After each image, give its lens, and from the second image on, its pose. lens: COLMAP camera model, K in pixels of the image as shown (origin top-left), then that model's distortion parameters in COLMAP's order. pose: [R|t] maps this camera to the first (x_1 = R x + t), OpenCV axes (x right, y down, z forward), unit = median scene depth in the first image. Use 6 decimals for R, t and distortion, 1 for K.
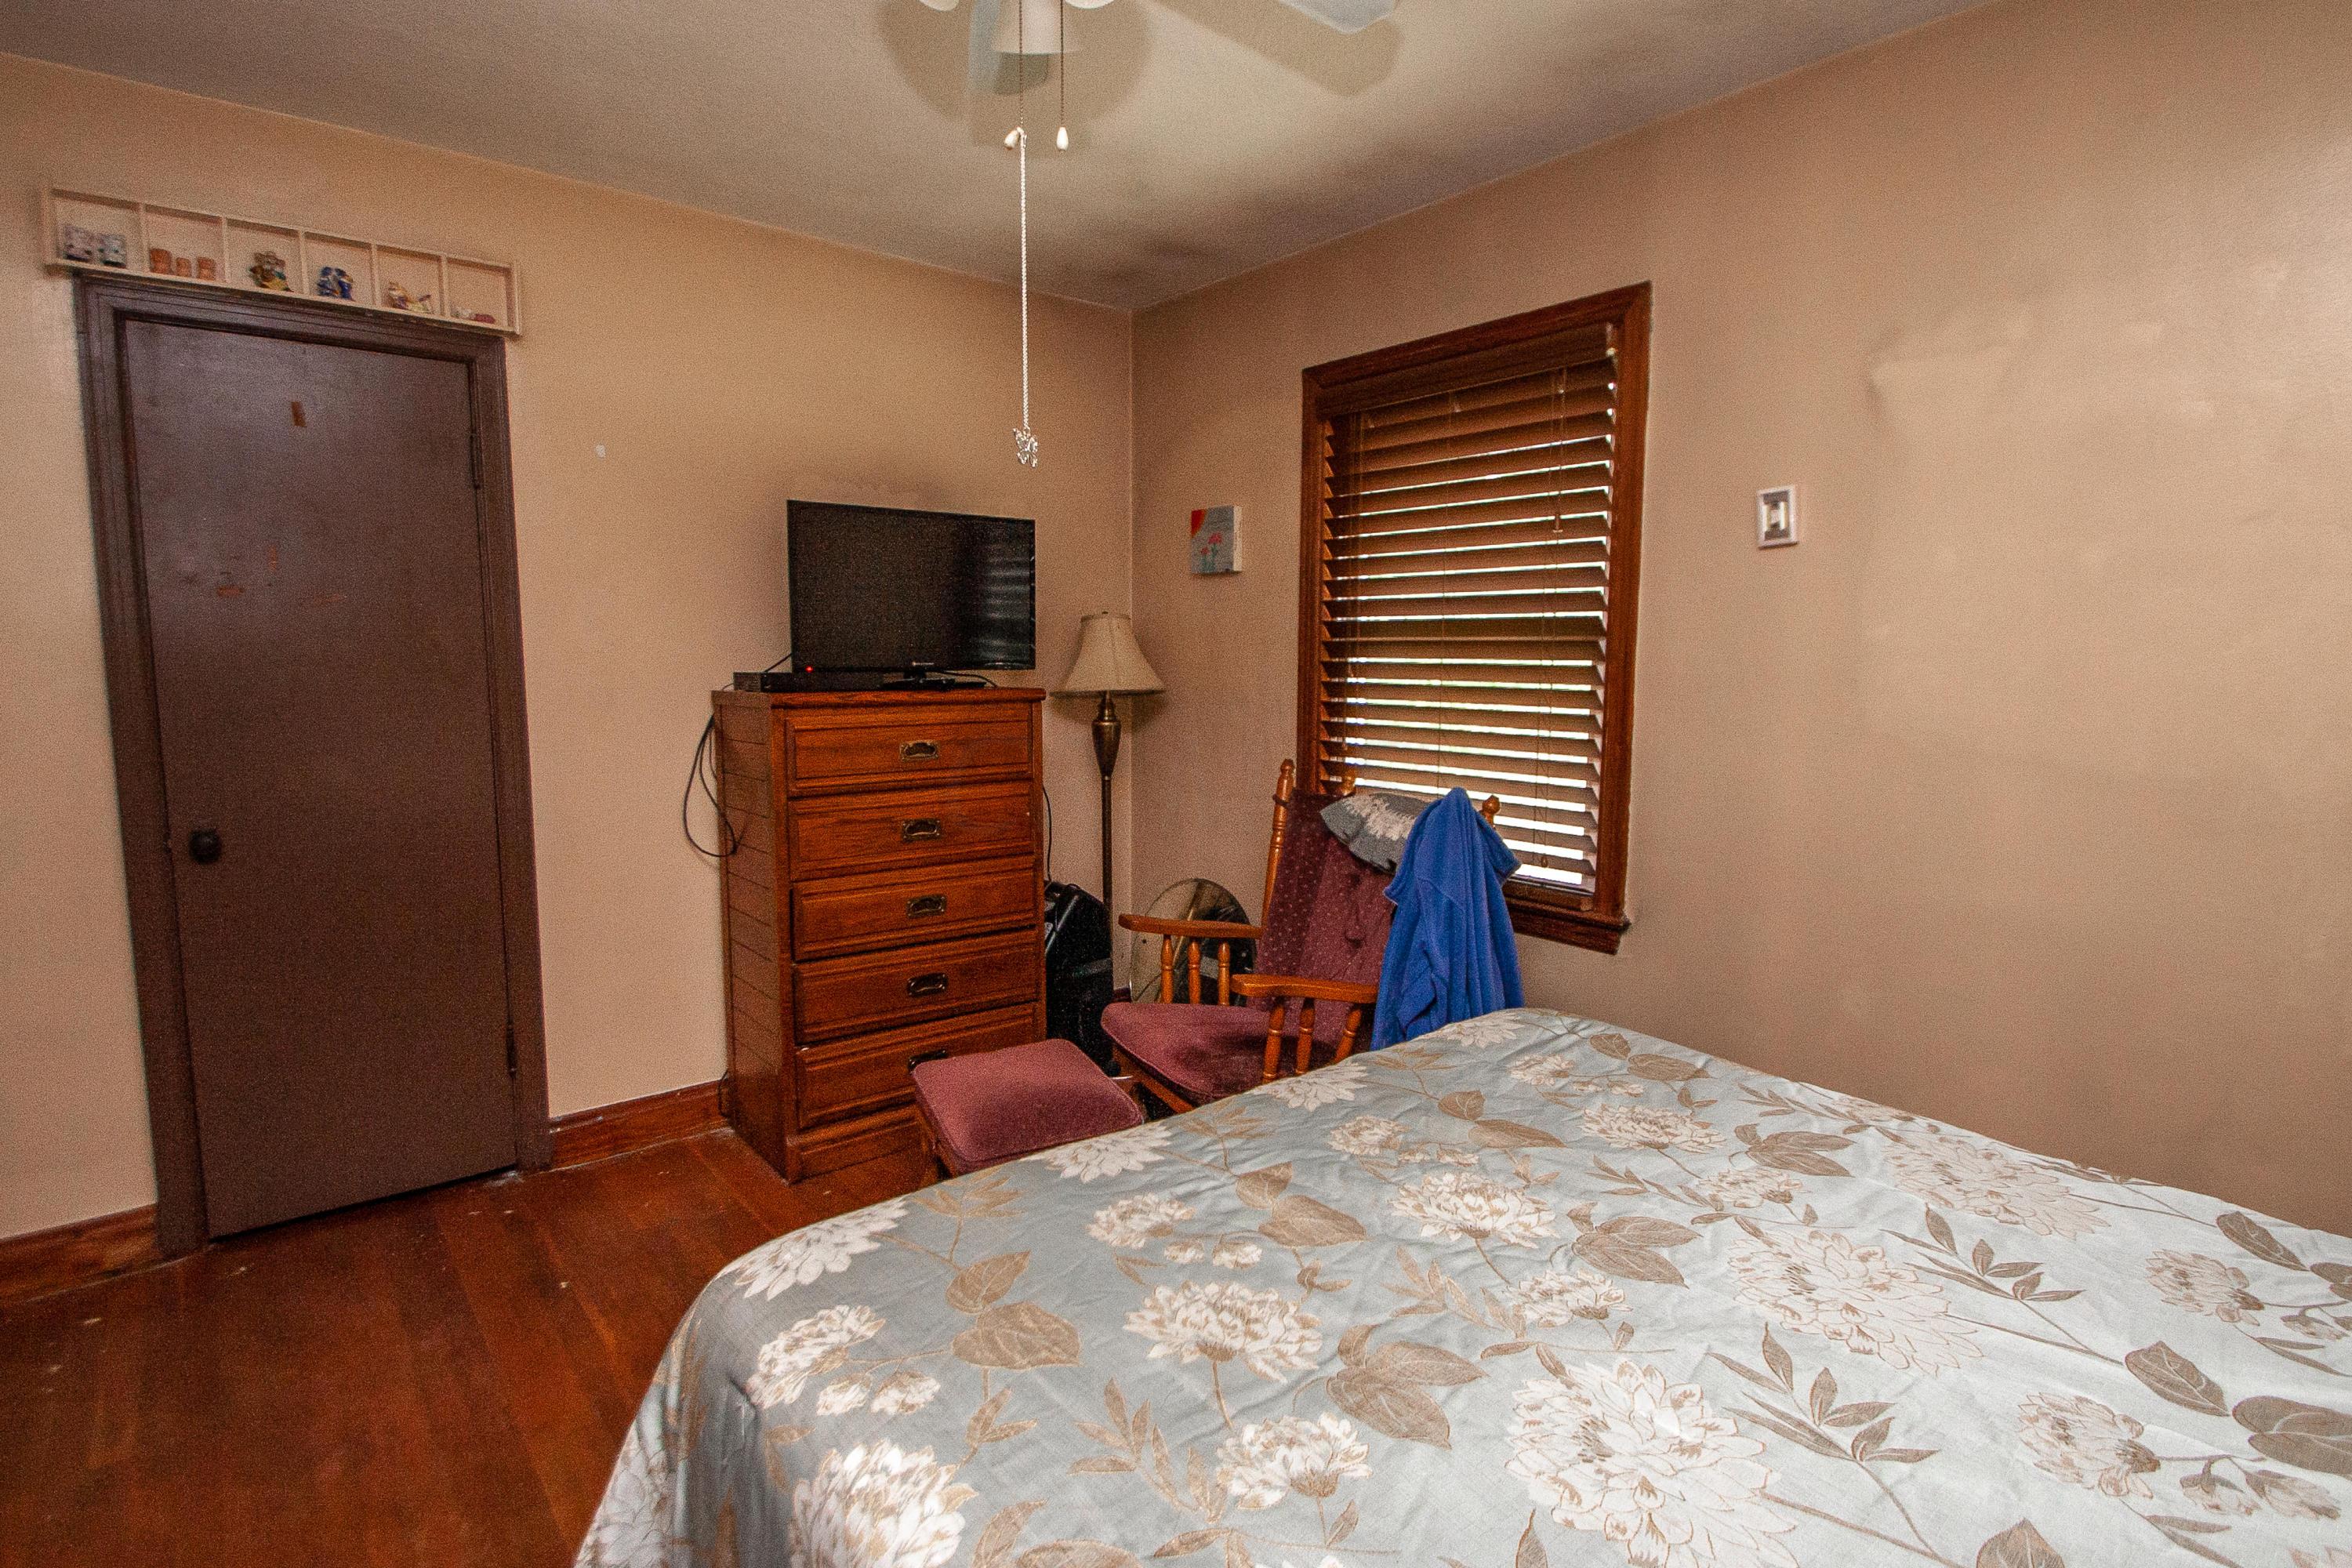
lens RADIAL K [[1160.4, 0, 1195.9], [0, 1160.4, 783.7], [0, 0, 1]] dist [0.006804, -0.015123]
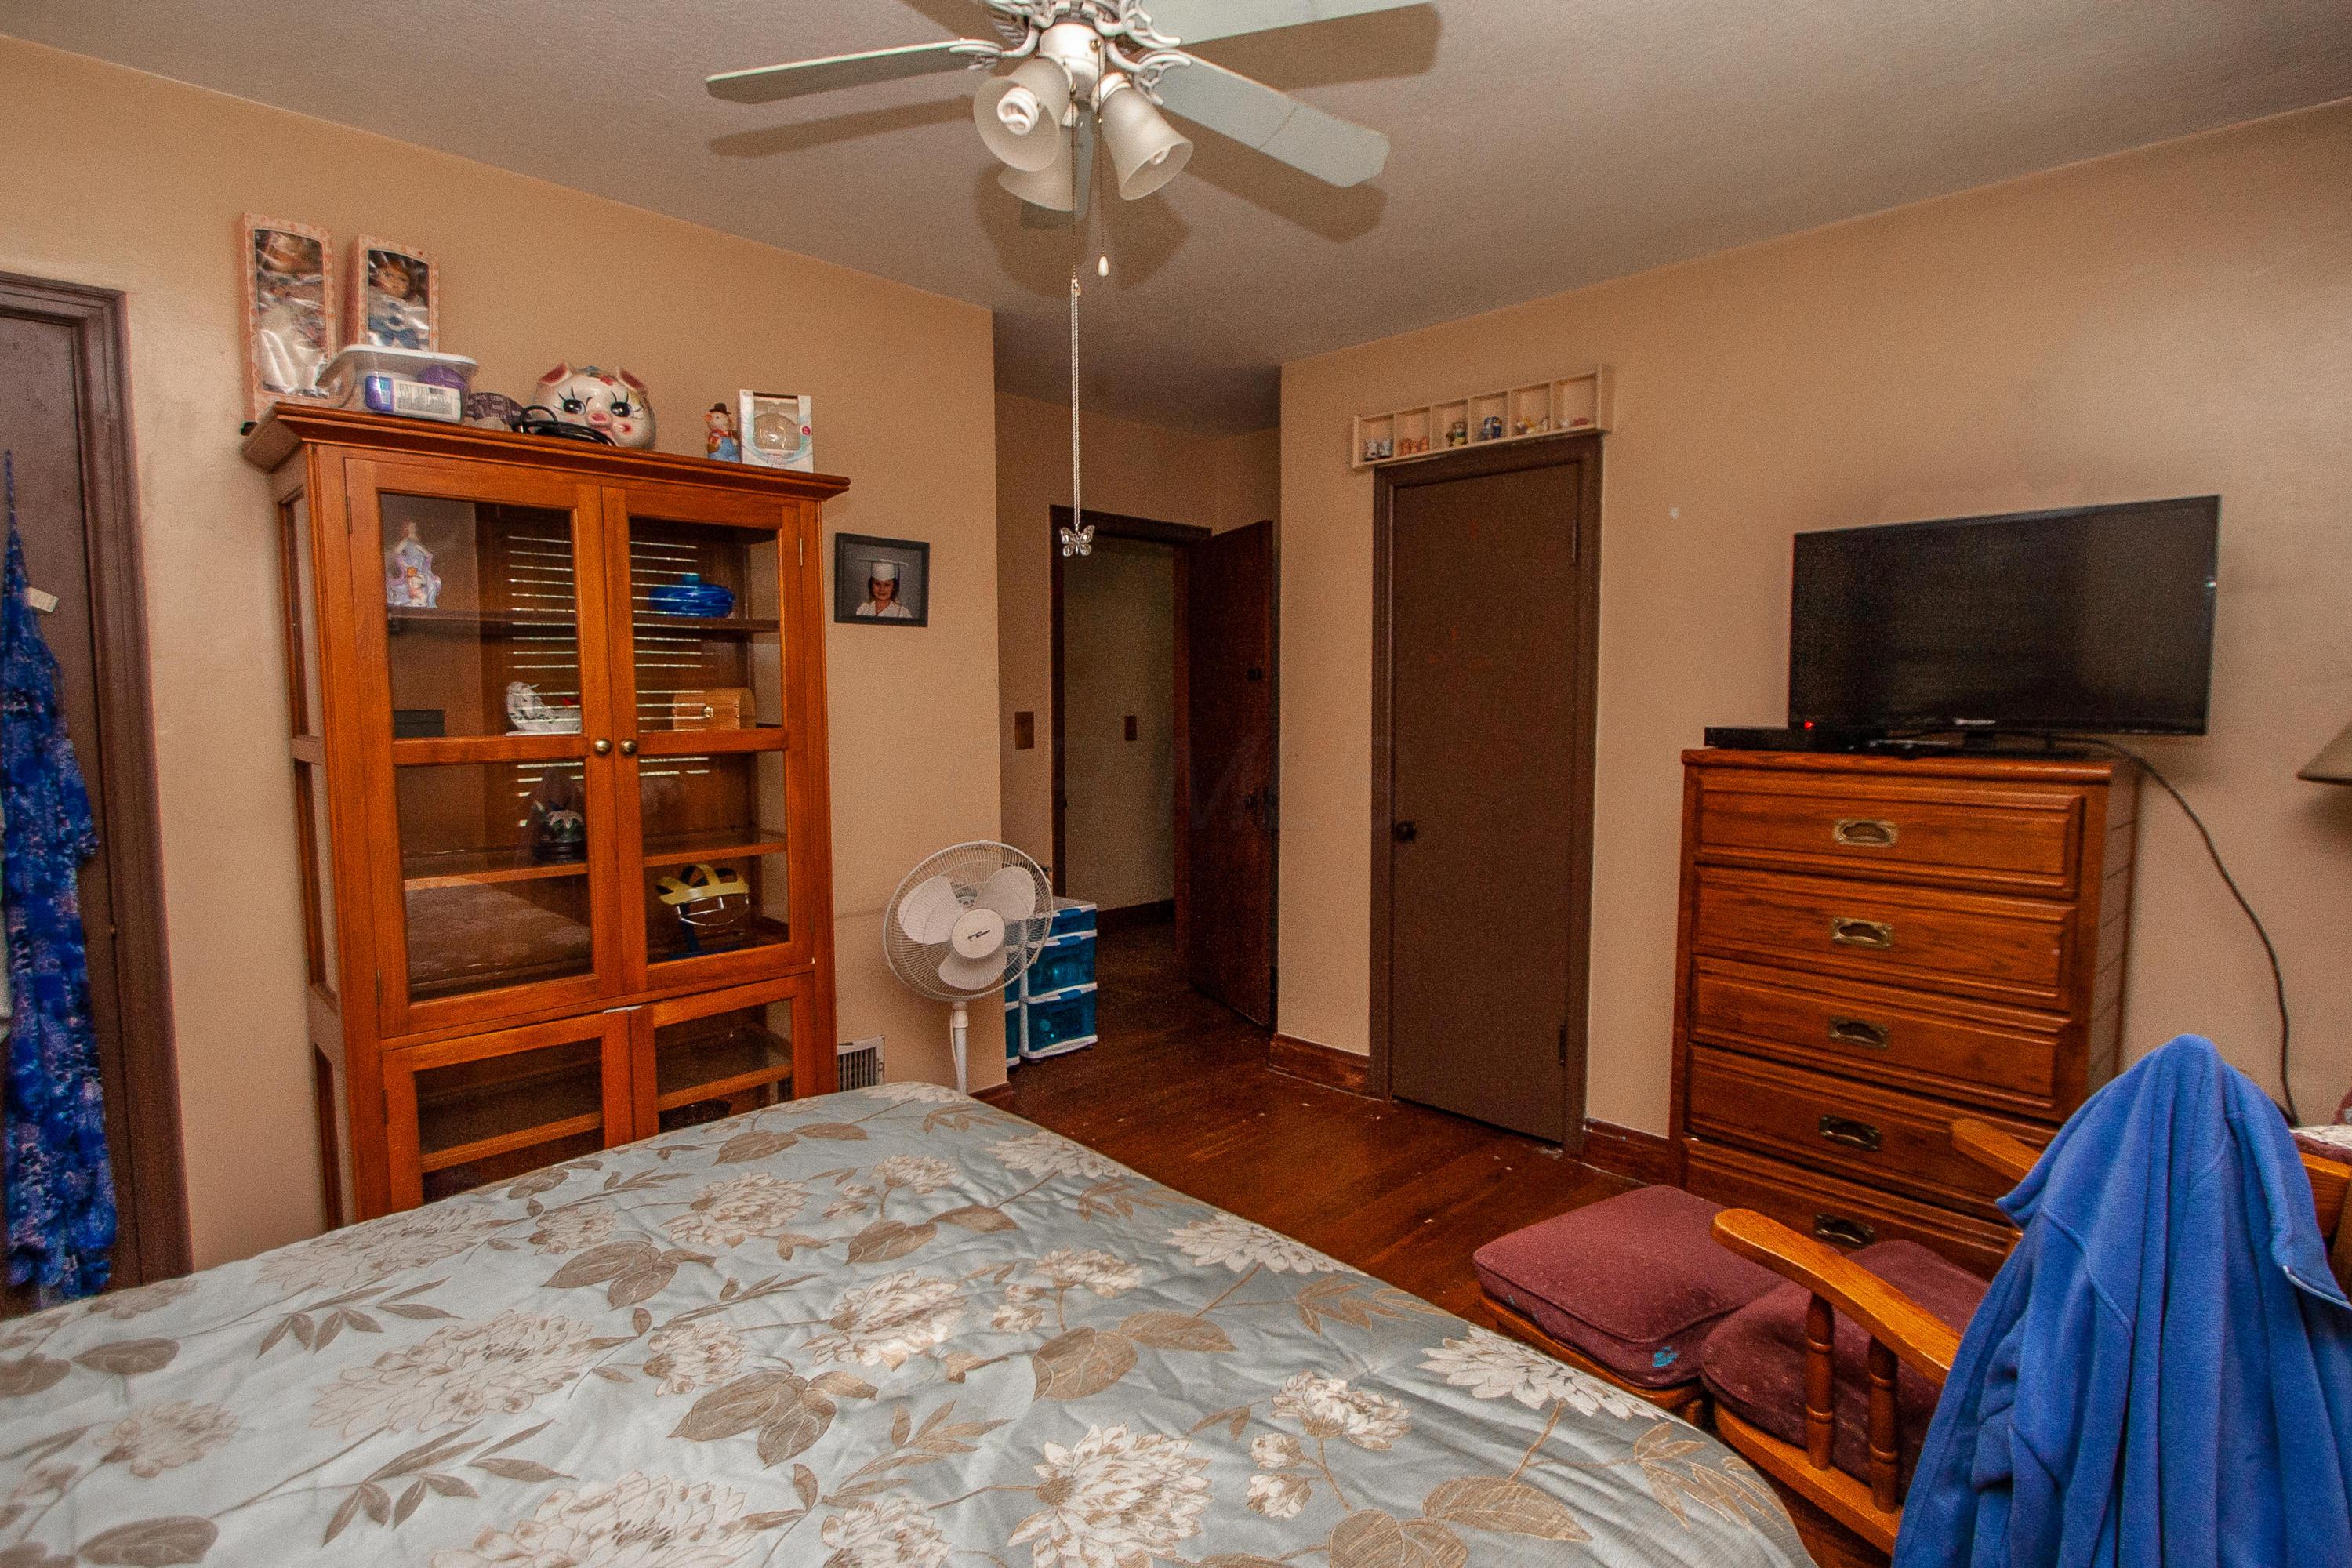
lens RADIAL K [[1160.4, 0, 1195.9], [0, 1160.4, 783.7], [0, 0, 1]] dist [0.006804, -0.015123]
pose [[0.090148, 0.075045, -0.993097, 0.576884], [-0.110257, 0.991780, 0.064937, -0.072533], [0.989806, 0.103642, 0.097681, 0.555878]]
